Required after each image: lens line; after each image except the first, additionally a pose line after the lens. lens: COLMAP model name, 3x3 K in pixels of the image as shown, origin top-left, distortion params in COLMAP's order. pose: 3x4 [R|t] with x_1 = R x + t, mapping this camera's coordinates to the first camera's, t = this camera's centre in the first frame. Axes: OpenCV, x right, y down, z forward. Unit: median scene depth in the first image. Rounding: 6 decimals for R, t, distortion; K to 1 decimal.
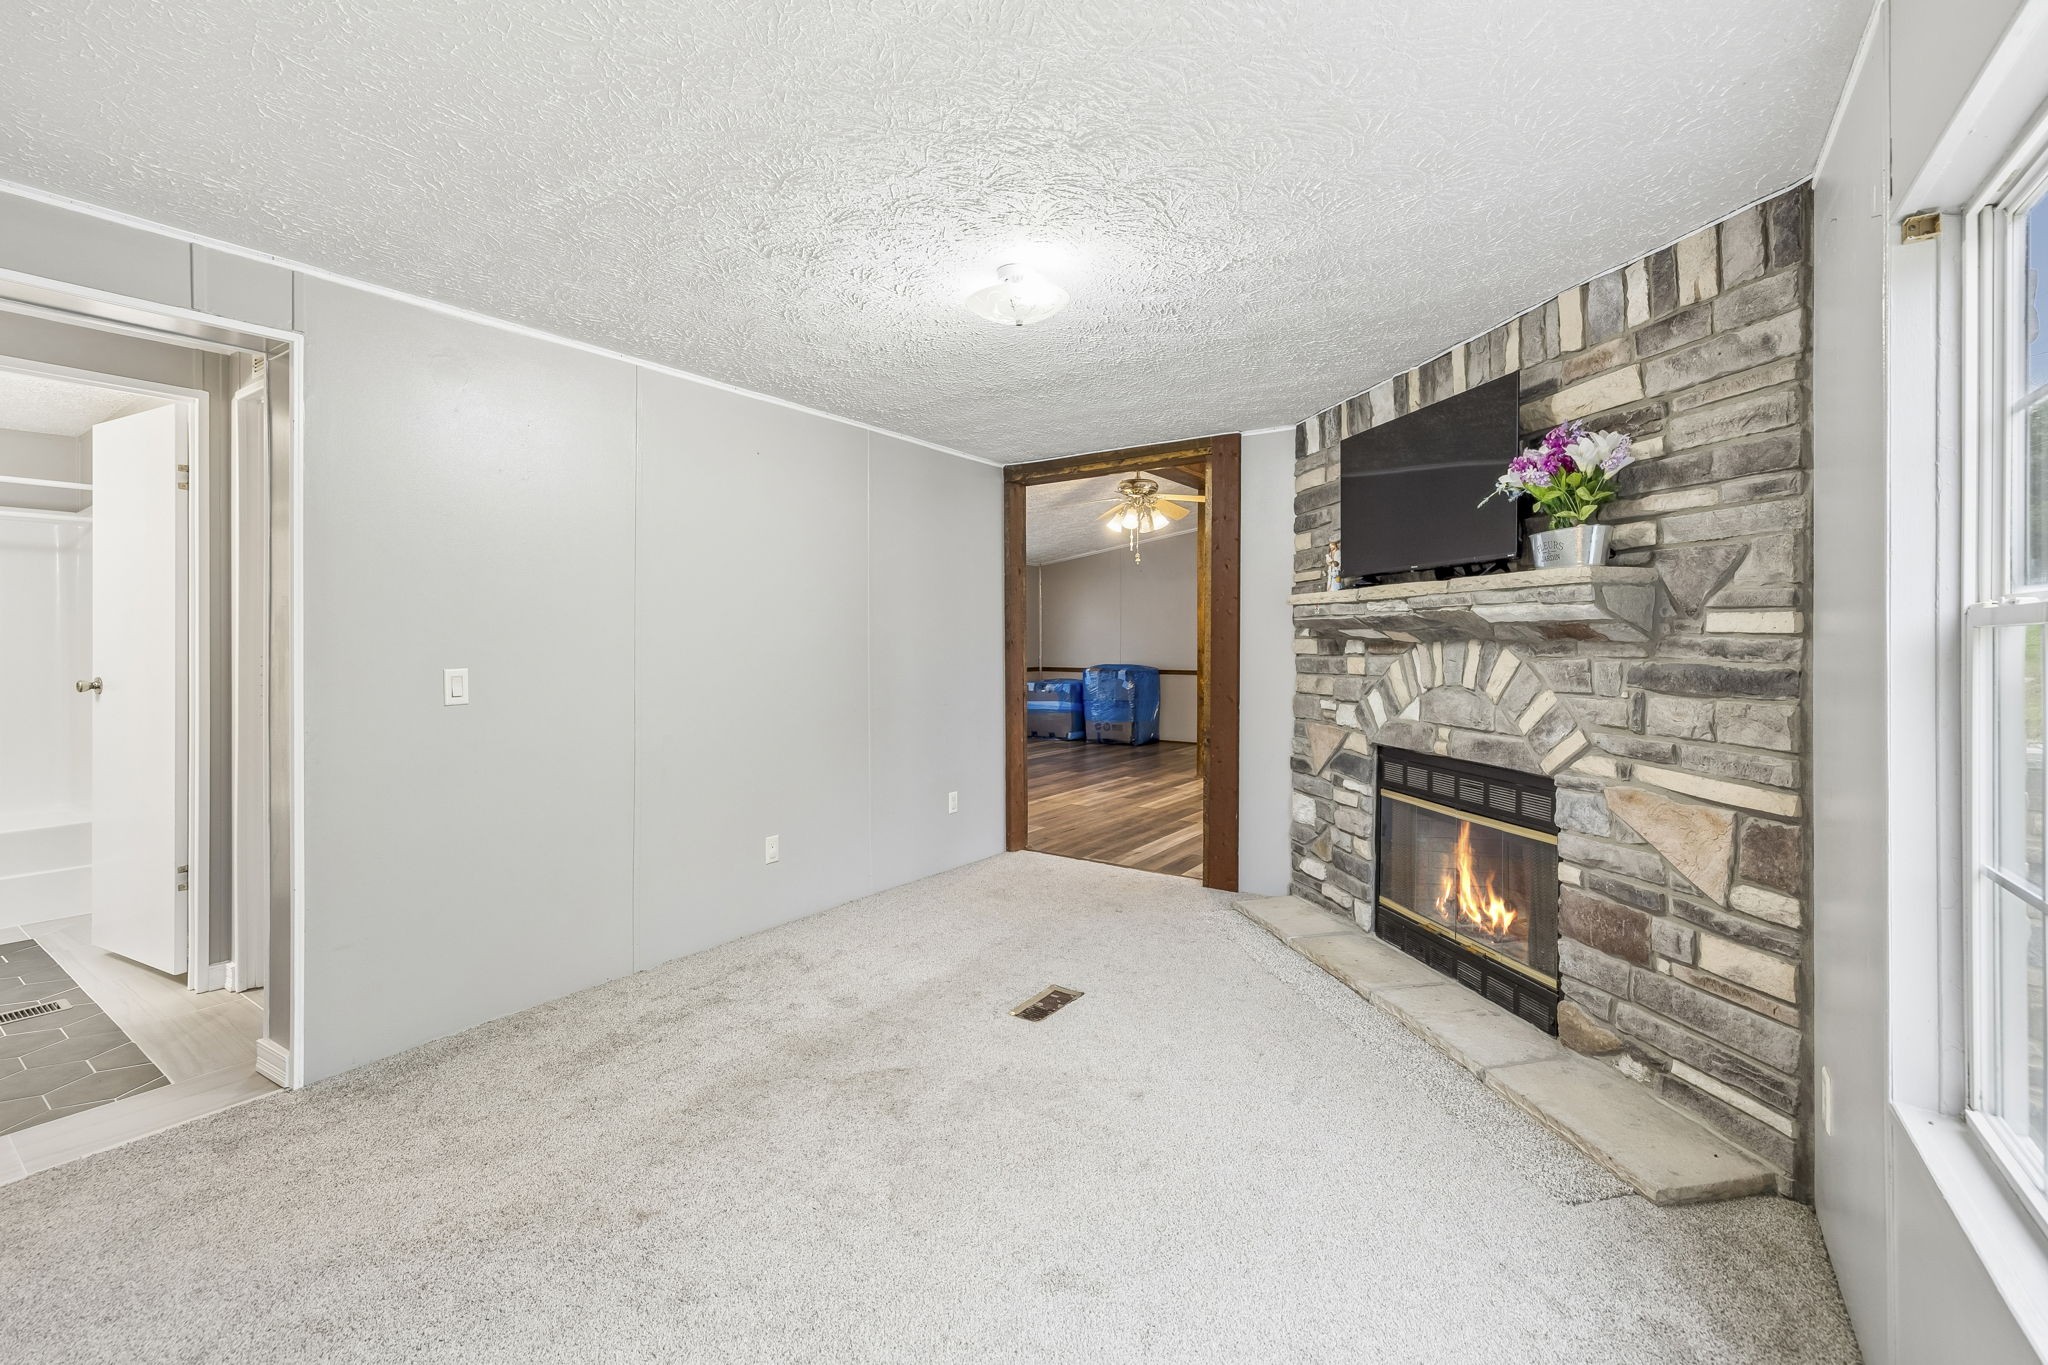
lens RADIAL K [[885.5, 0, 1029.5], [0, 885.5, 643.2], [0, 0, 1]] dist [0.001485, 0.000341]
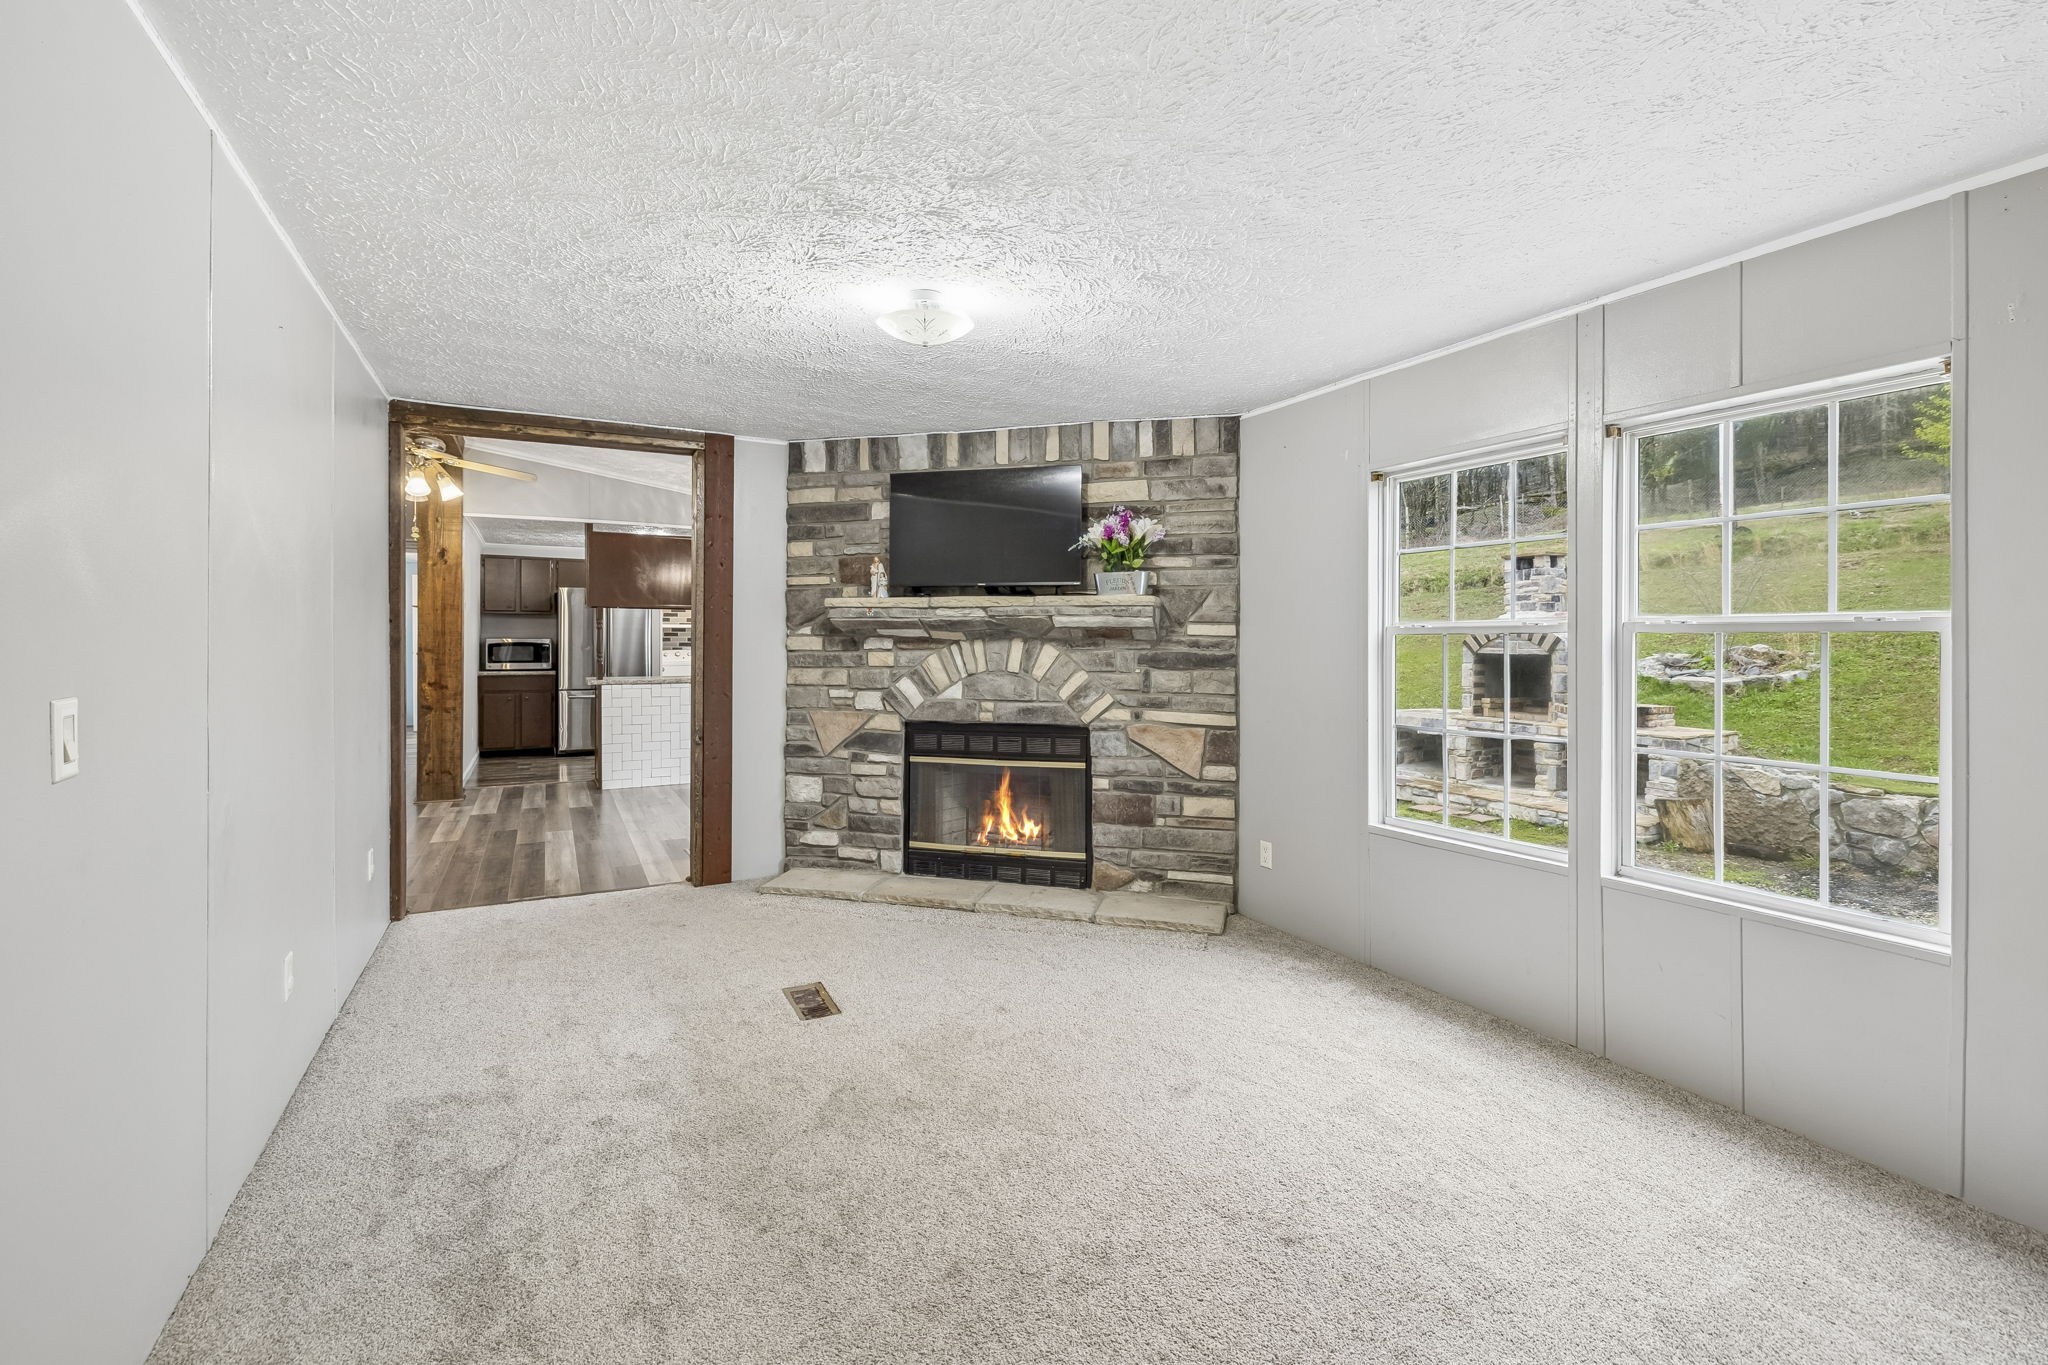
lens RADIAL K [[885.5, 0, 1029.5], [0, 885.5, 643.2], [0, 0, 1]] dist [0.001485, 0.000341]
pose [[0.452450, -0.003382, 0.891784, -0.888580], [-0.000573, 0.999991, 0.004084, -0.001830], [-0.891790, -0.002359, 0.452444, 0.384760]]
